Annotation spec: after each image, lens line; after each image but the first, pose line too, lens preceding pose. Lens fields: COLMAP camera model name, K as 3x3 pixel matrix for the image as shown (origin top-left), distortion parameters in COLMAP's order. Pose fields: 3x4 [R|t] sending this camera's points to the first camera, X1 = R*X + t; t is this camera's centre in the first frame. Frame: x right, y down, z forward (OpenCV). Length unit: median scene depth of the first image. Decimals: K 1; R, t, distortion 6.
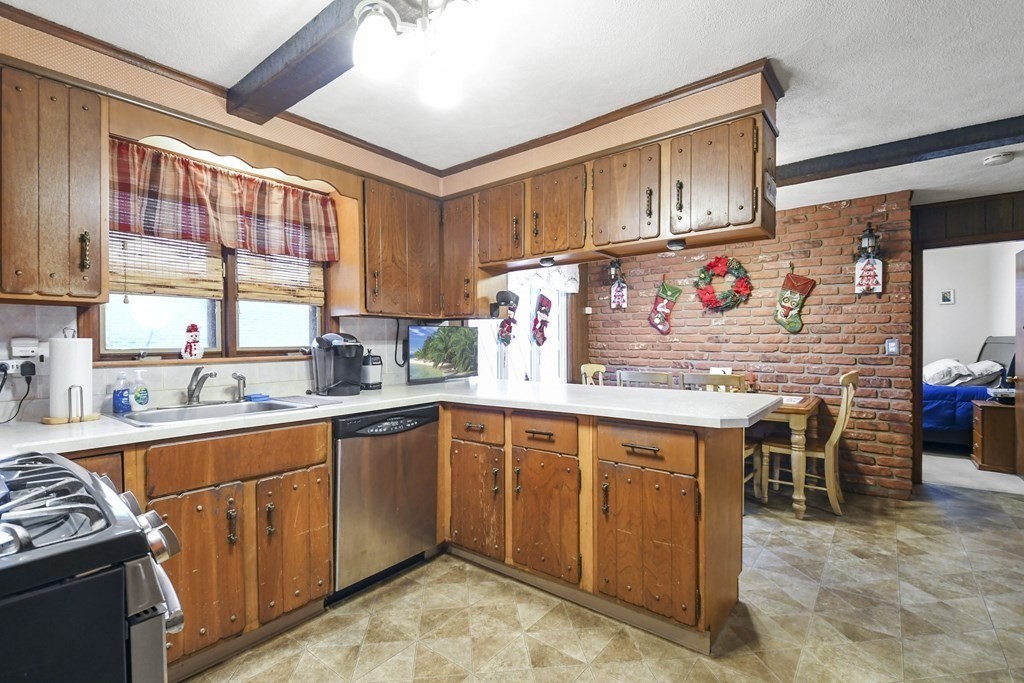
lens RADIAL K [[457.0, 0, 513.6], [0, 457.0, 347.0], [0, 0, 1]] dist [0.000966, -0.005026]
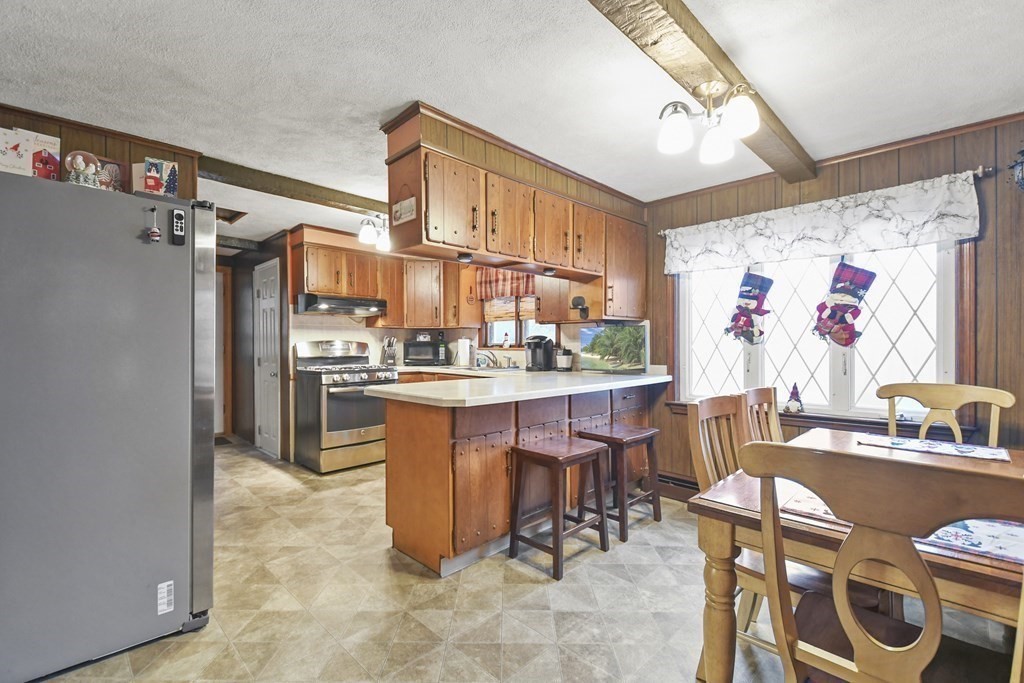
lens RADIAL K [[457.0, 0, 507.9], [0, 457.0, 345.1], [0, 0, 1]] dist [0.000966, -0.005026]
pose [[-0.112812, -0.003286, -0.993611, 1.425603], [-0.018241, 0.999833, -0.001236, 0.013804], [0.993449, 0.017985, -0.112853, 1.165539]]
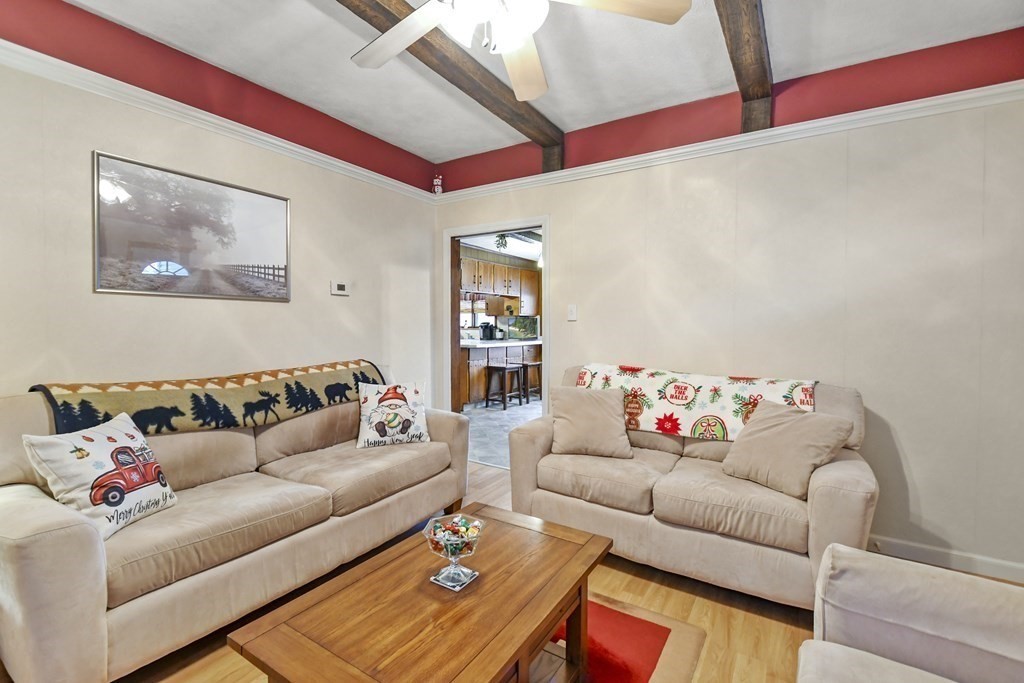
lens RADIAL K [[457.0, 0, 496.7], [0, 457.0, 336.7], [0, 0, 1]] dist [0.000966, -0.005026]
pose [[0.075026, 0.013725, -0.997087, 3.245100], [-0.023906, 0.999643, 0.011961, 0.041740], [0.996895, 0.022939, 0.075328, 0.889528]]
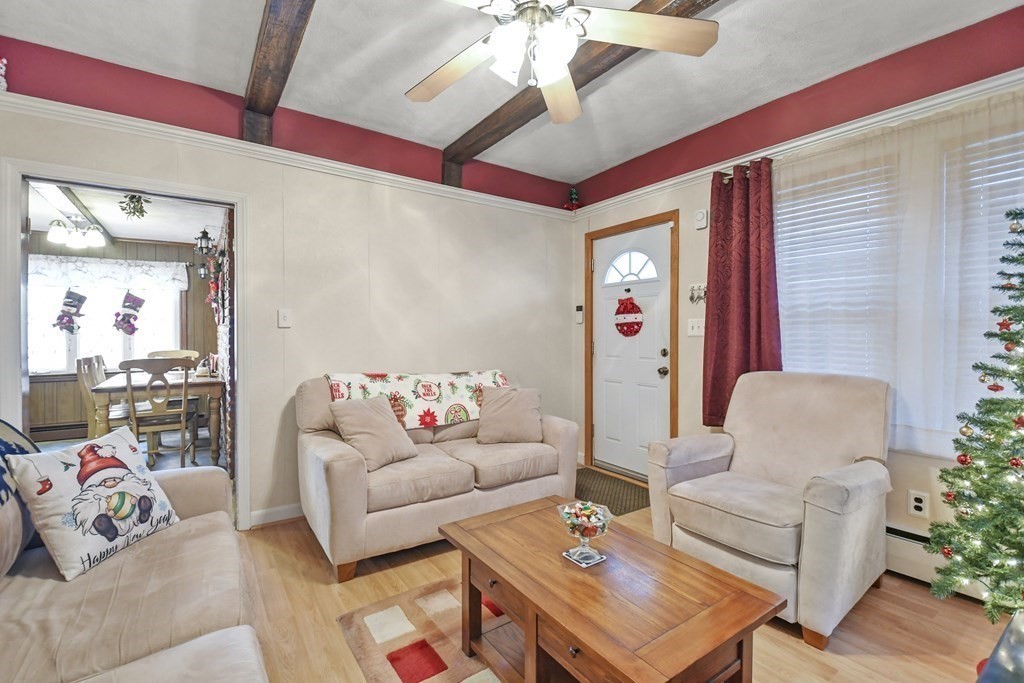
lens RADIAL K [[457.0, 0, 504.7], [0, 457.0, 337.8], [0, 0, 1]] dist [0.000966, -0.005026]
pose [[0.958484, -0.004644, -0.285107, 2.712394], [0.001377, 0.999931, -0.011658, 0.045754], [0.285141, 0.010781, 0.958425, 0.165440]]
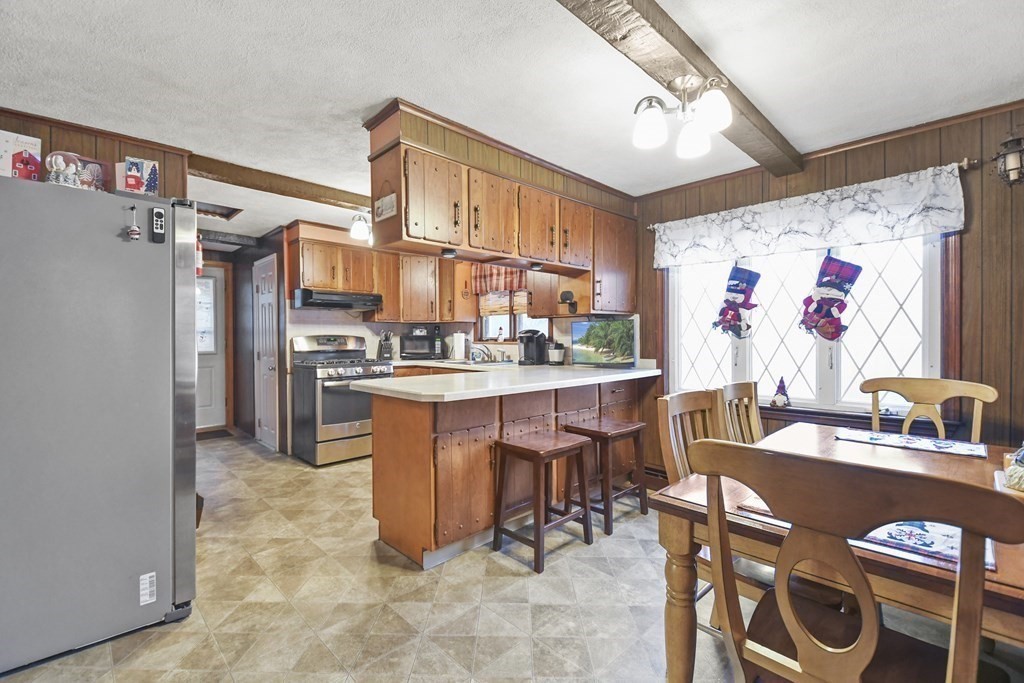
lens RADIAL K [[457.0, 0, 510.4], [0, 457.0, 339.3], [0, 0, 1]] dist [0.000966, -0.005026]
pose [[-0.127330, -0.000507, -0.991860, 1.423734], [-0.016273, 0.999866, 0.001578, 0.008250], [0.991727, 0.016341, -0.127322, 1.232057]]
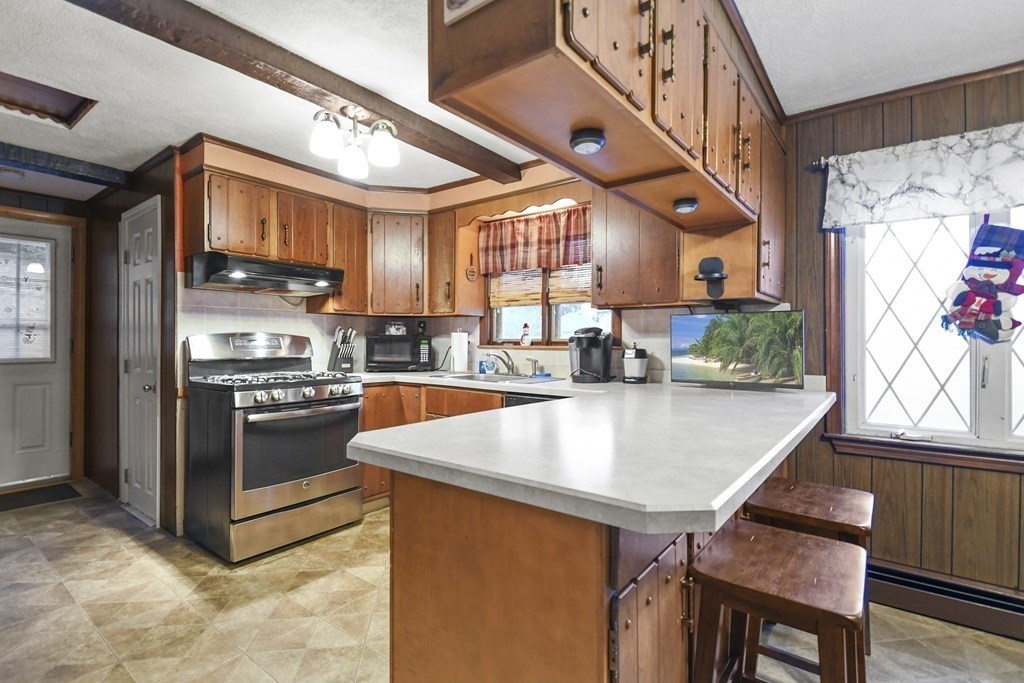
lens RADIAL K [[484.8, 0, 506.6], [0, 484.8, 340.0], [0, 0, 1]] dist [-0.001794, -0.003988]
pose [[0.018651, -0.008333, -0.999791, 0.838366], [-0.023538, 0.999684, -0.008771, 0.020439], [0.999549, 0.023697, 0.018449, 0.835977]]
